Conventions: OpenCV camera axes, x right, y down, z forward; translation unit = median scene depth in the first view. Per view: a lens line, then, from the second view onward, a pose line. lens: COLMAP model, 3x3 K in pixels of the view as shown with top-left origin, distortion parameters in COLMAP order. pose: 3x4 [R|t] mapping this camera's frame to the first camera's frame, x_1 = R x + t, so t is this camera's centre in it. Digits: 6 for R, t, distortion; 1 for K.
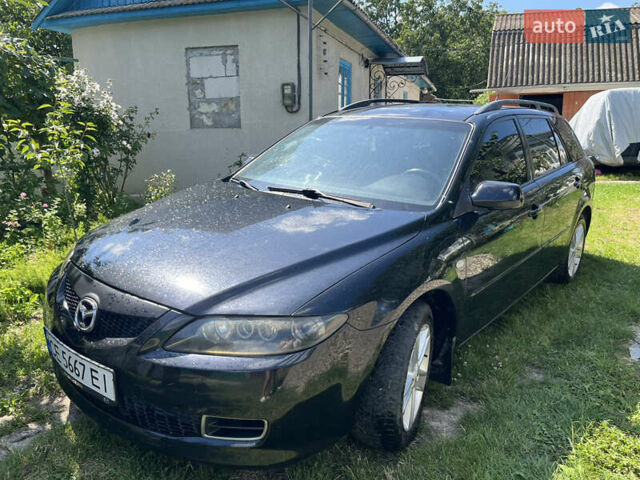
lens RADIAL K [[473.0, 0, 320.3], [0, 473.0, 239.8], [0, 0, 1]] dist [0.008672, -0.010369]
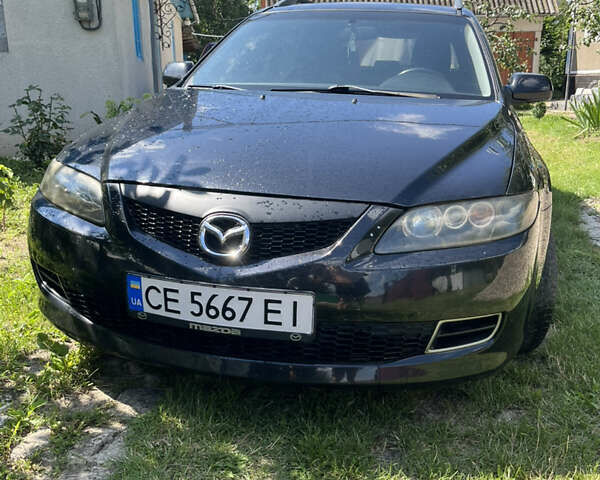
lens RADIAL K [[589.2, 0, 303.6], [0, 589.2, 239.1], [0, 0, 1]] dist [0.014482, 0.000000]
pose [[0.903074, -0.117936, 0.412976, -0.171171], [0.102508, 0.992957, 0.059406, 0.028414], [-0.417073, -0.011315, 0.908802, 0.034224]]
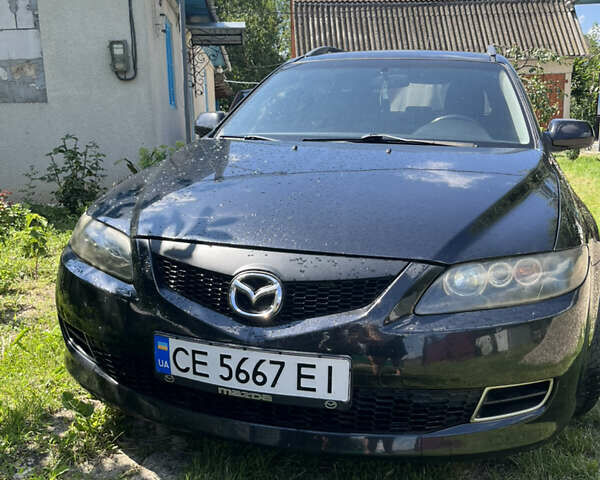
lens RADIAL K [[589.2, 0, 305.6], [0, 589.2, 240.0], [0, 0, 1]] dist [0.014482, 0.000000]
pose [[0.921300, -0.092313, 0.377736, -0.168208], [0.105086, 0.994374, -0.013293, 0.022905], [-0.374384, 0.051942, 0.925818, 0.043565]]
